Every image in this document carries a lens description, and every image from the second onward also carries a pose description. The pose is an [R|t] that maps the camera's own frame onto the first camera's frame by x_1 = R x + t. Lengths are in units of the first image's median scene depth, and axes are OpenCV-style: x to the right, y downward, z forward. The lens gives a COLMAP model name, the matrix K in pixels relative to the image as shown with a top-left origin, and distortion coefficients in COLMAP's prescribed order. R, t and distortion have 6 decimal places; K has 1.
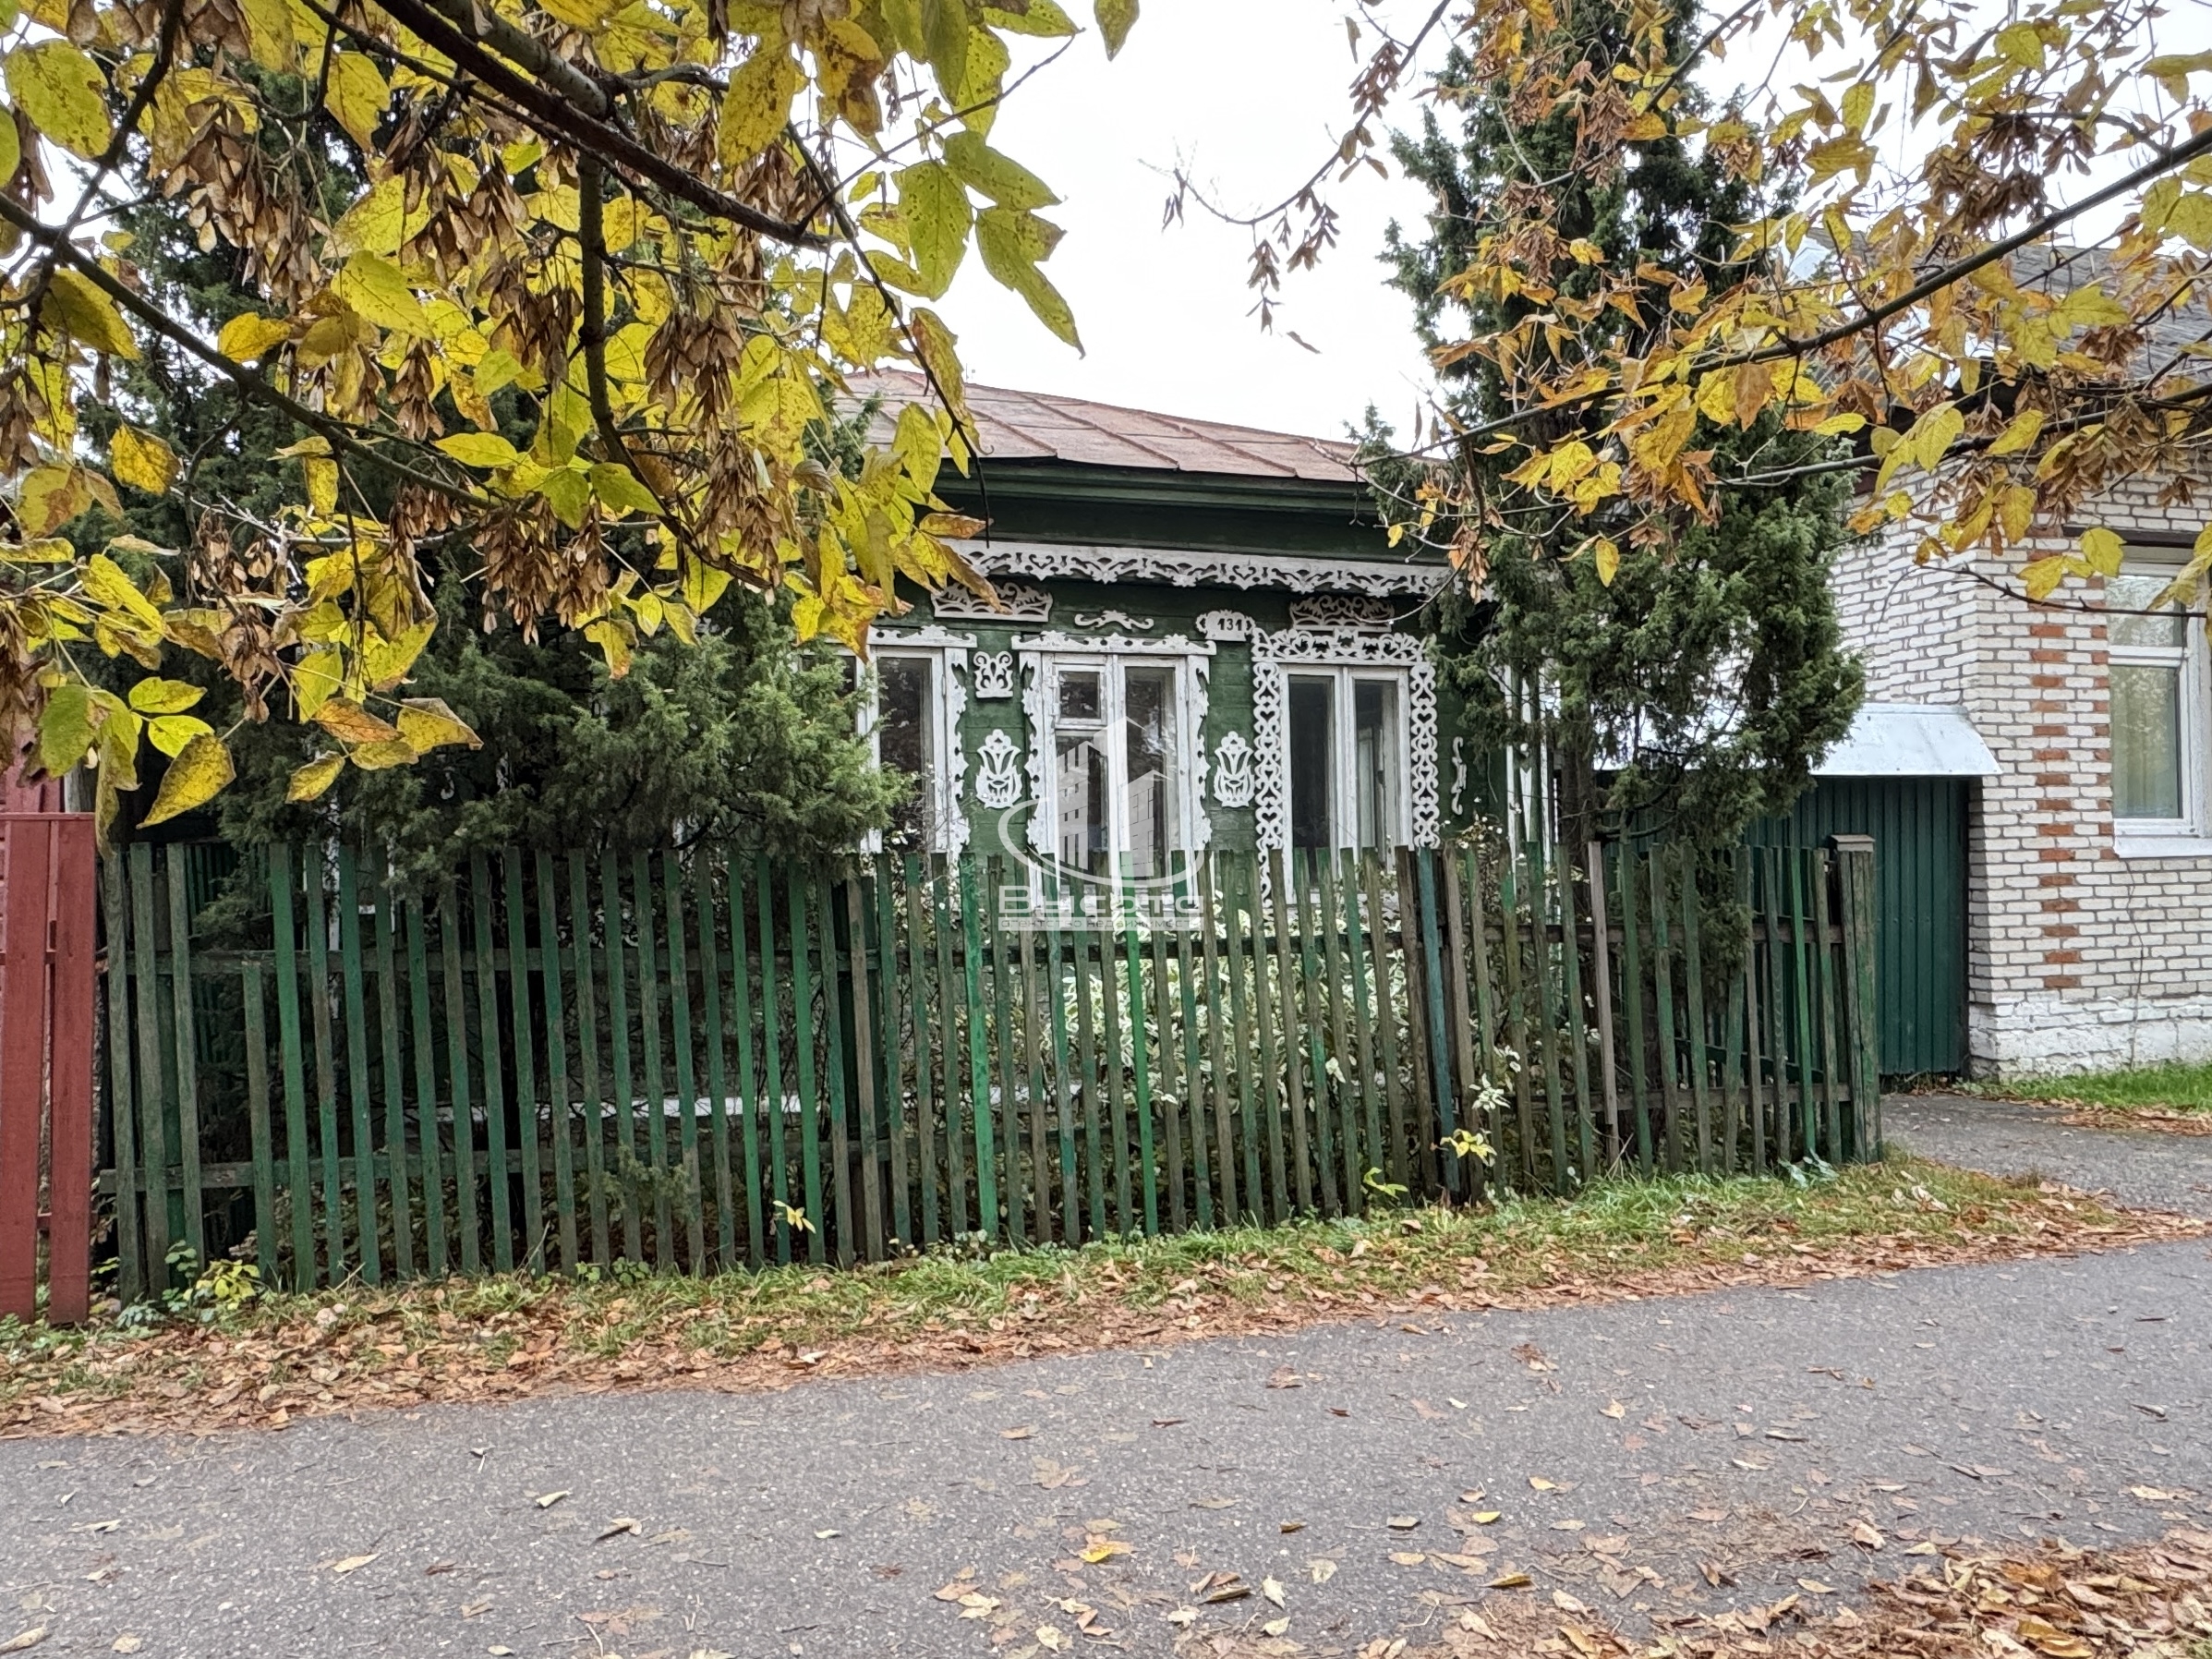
lens RADIAL K [[1515.5, 0, 1106.0], [0, 1515.5, 829.5], [0, 0, 1]] dist [0.001939, 0.000043]
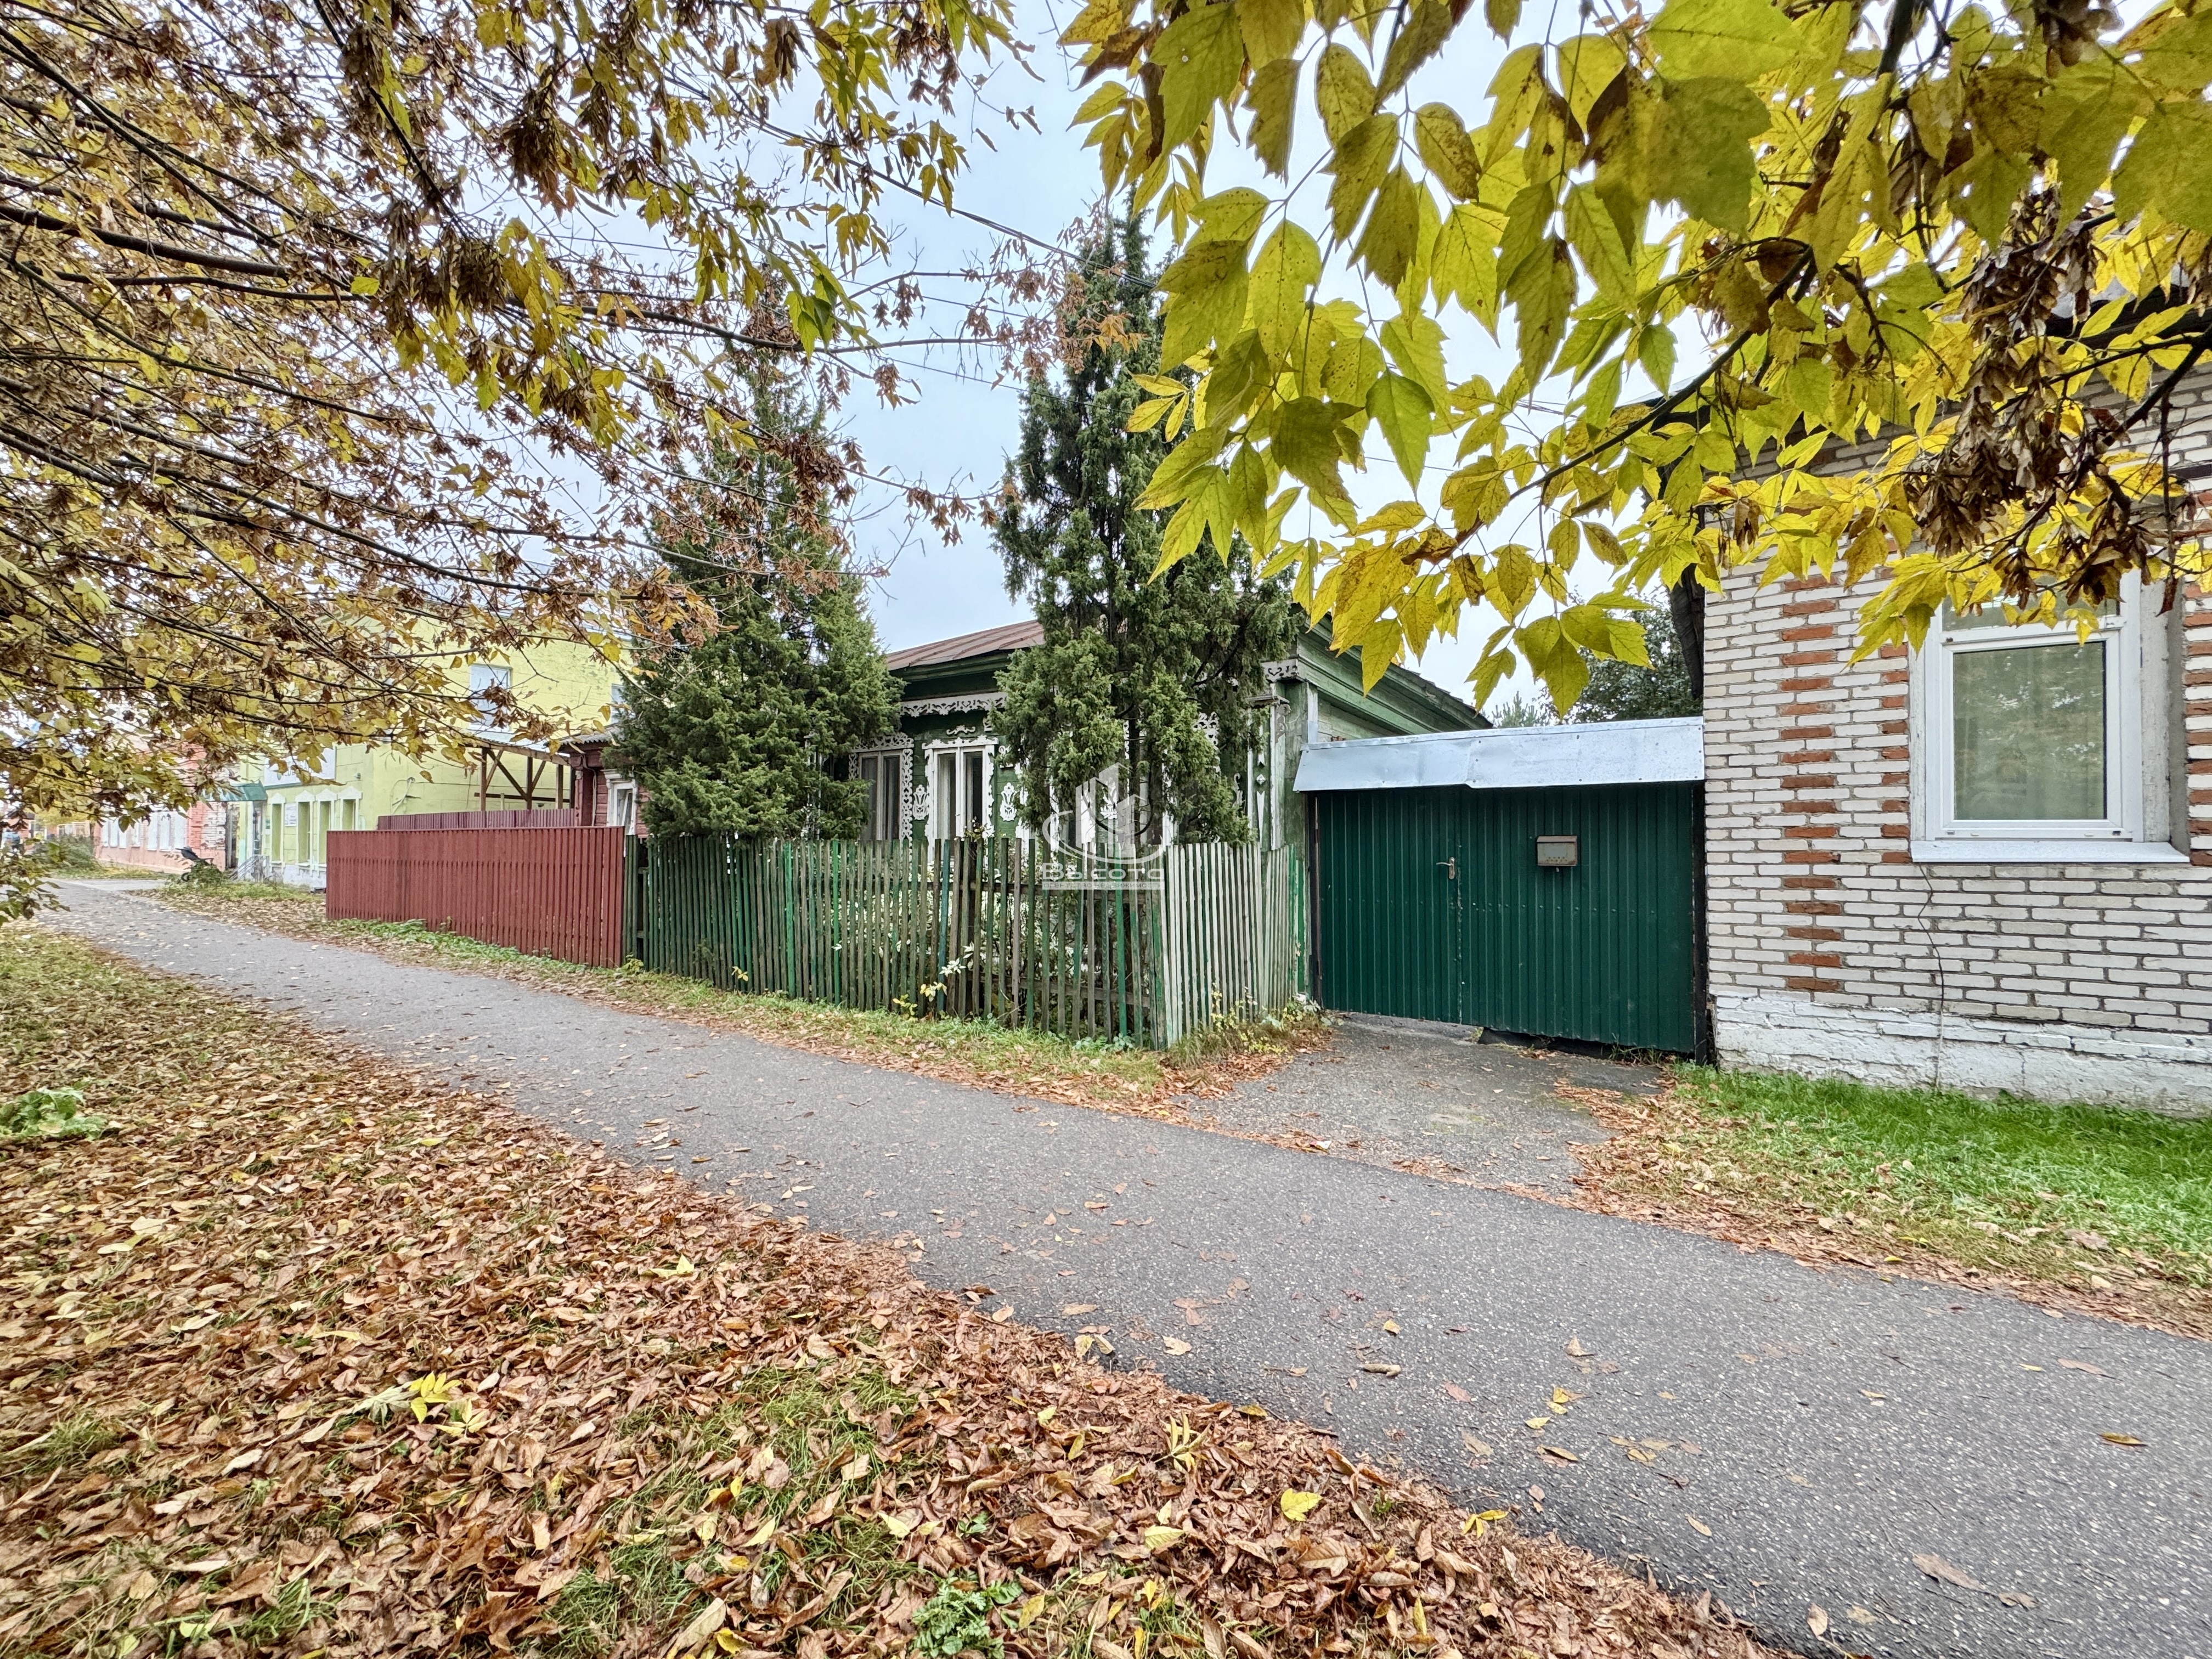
lens RADIAL K [[939.2, 0, 1106.0], [0, 939.2, 829.5], [0, 0, 1]] dist [-0.001383, -0.000173]
pose [[0.623417, -0.000777, -0.781889, 0.985304], [0.000241, 1.000000, -0.000802, -0.001241], [0.781889, 0.000312, 0.623417, 0.300588]]
